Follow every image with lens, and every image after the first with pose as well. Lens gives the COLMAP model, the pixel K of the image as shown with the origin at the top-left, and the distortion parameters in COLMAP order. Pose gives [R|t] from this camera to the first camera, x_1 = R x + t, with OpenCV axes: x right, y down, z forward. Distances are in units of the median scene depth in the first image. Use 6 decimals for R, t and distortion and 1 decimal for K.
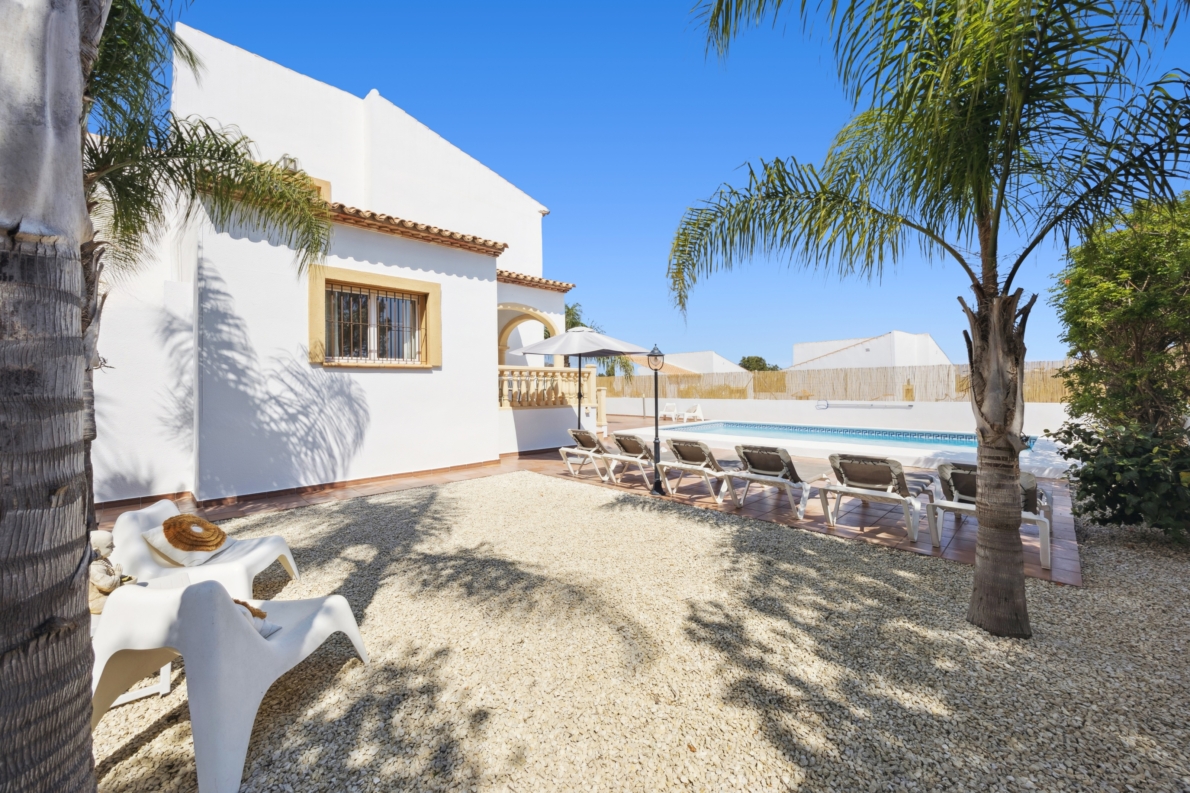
lens RADIAL K [[459.7, 0, 593.4], [0, 459.7, 389.8], [0, 0, 1]] dist [0.000390, 0.000012]
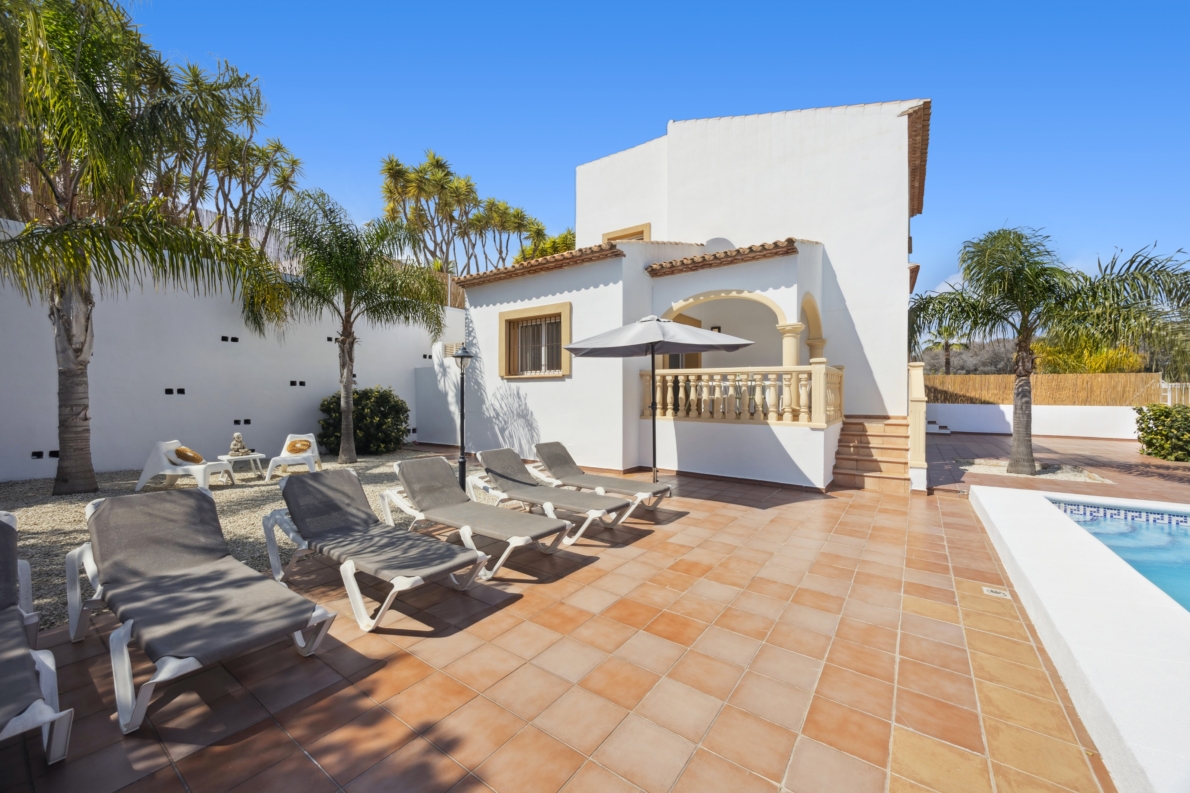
lens RADIAL K [[459.7, 0, 590.3], [0, 459.7, 397.9], [0, 0, 1]] dist [0.000390, 0.000012]
pose [[0.159652, 0.014087, -0.987073, 0.823765], [-0.013277, 0.999838, 0.012121, -0.009869], [0.987084, 0.011171, 0.159813, 0.915413]]
